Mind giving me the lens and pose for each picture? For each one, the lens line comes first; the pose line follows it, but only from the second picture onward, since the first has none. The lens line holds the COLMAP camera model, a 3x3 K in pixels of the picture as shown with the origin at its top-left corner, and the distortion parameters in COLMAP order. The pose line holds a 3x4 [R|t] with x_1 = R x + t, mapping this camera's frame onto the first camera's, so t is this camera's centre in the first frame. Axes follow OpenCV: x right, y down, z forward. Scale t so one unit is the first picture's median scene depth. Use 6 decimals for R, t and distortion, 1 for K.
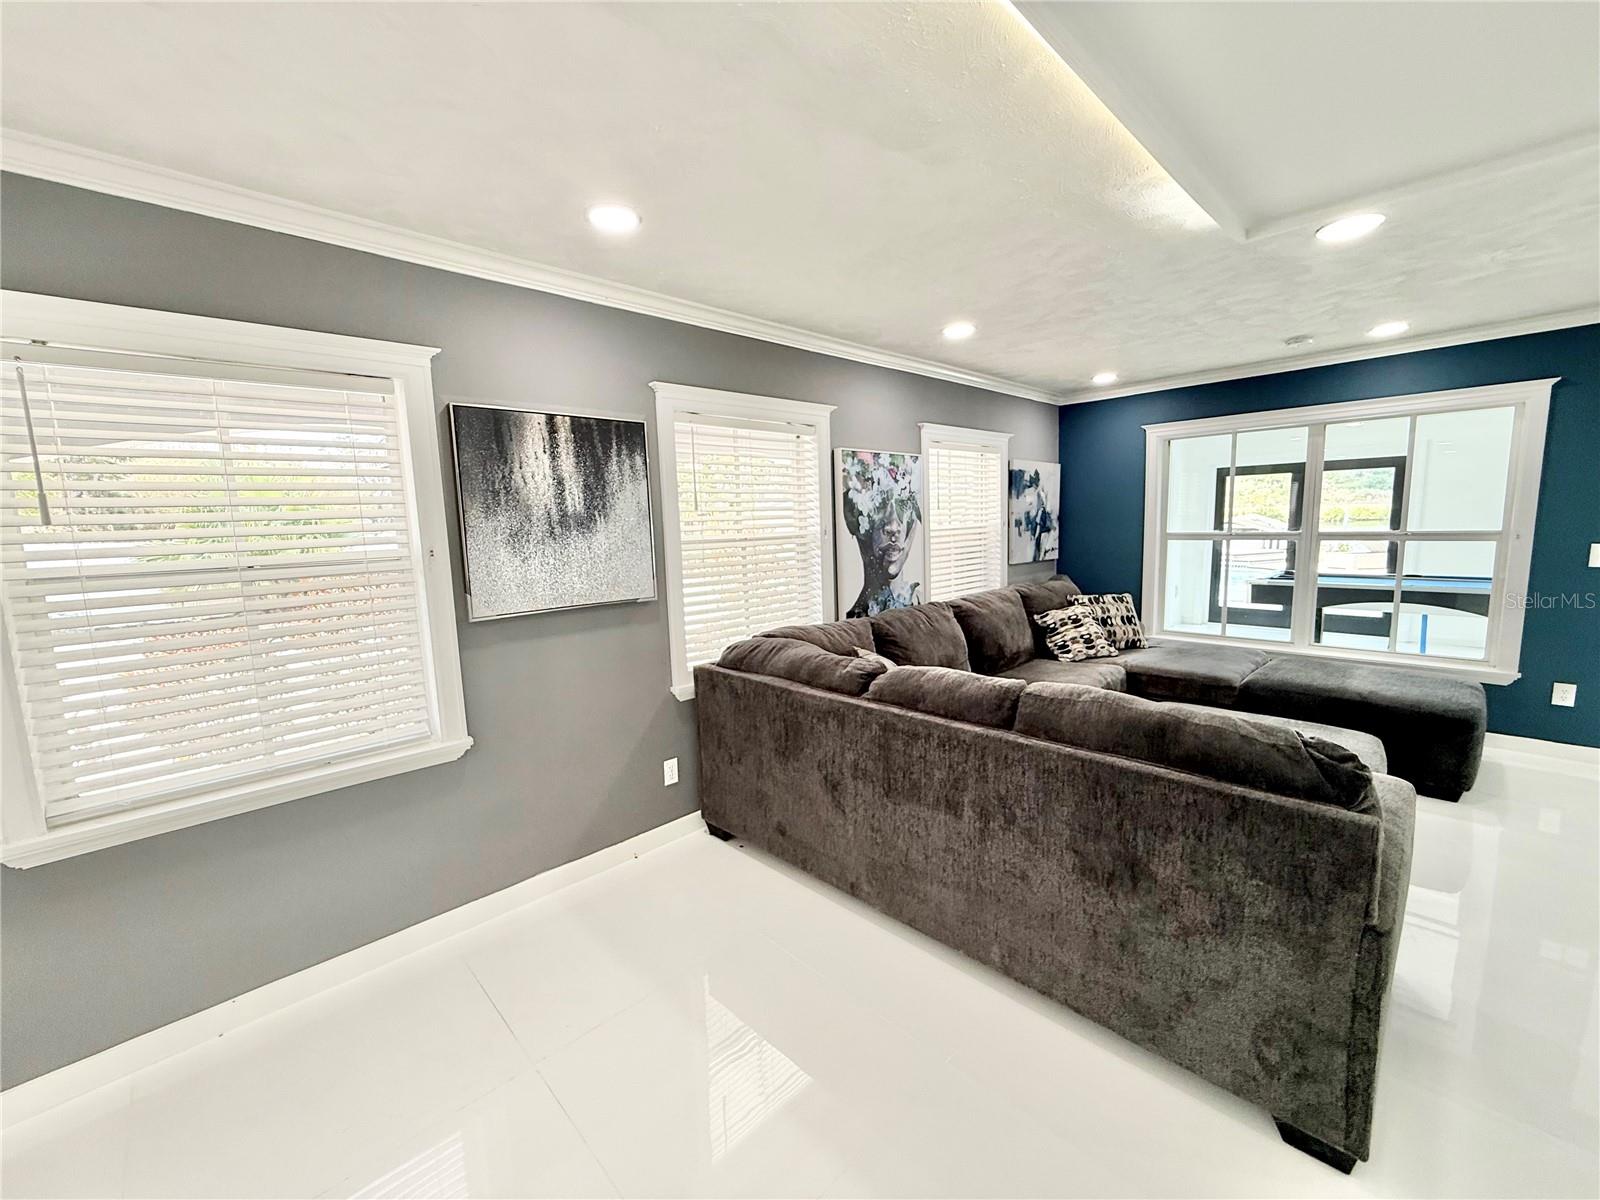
lens RADIAL K [[637.4, 0, 797.5], [0, 637.4, 601.8], [0, 0, 1]] dist [-0.002285, 0.000225]
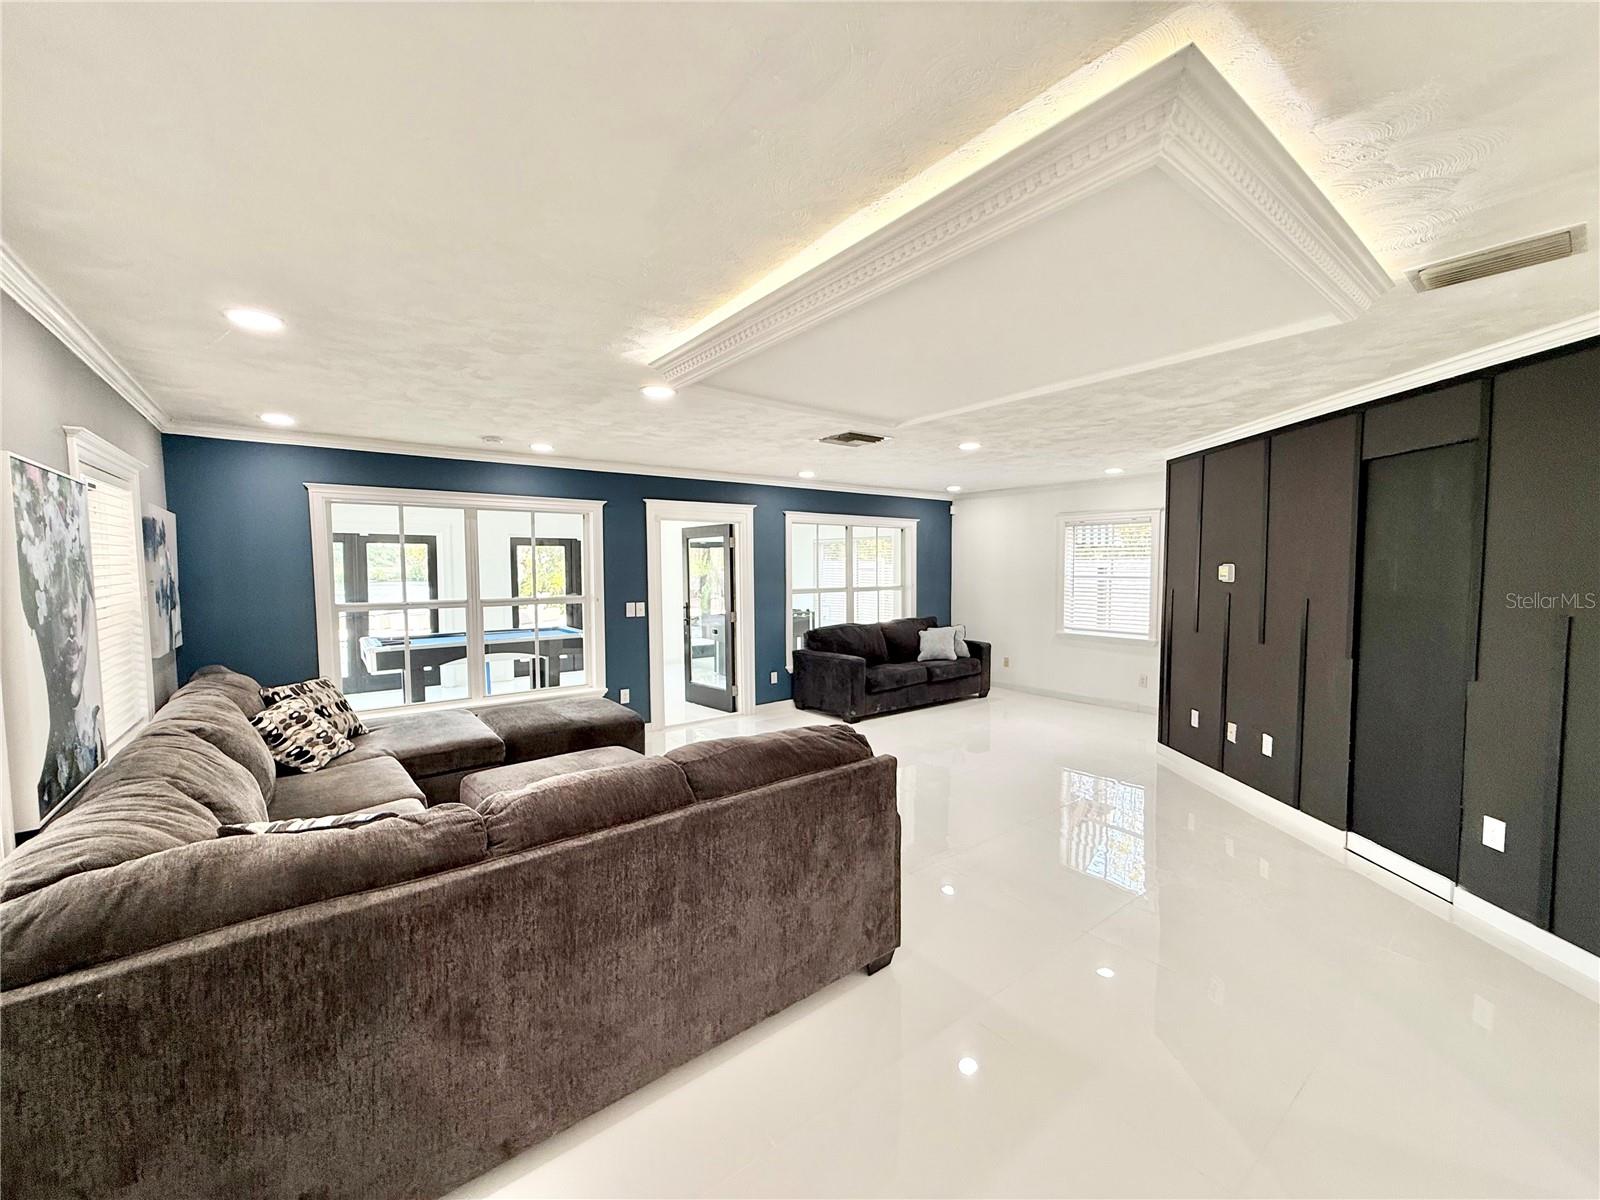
lens RADIAL K [[637.4, 0, 798.7], [0, 637.4, 600.0], [0, 0, 1]] dist [-0.002285, 0.000225]
pose [[0.107656, -0.024138, 0.993895, -0.329102], [0.127605, 0.991772, 0.010264, -0.054124], [-0.985965, 0.125721, 0.109850, 0.345961]]
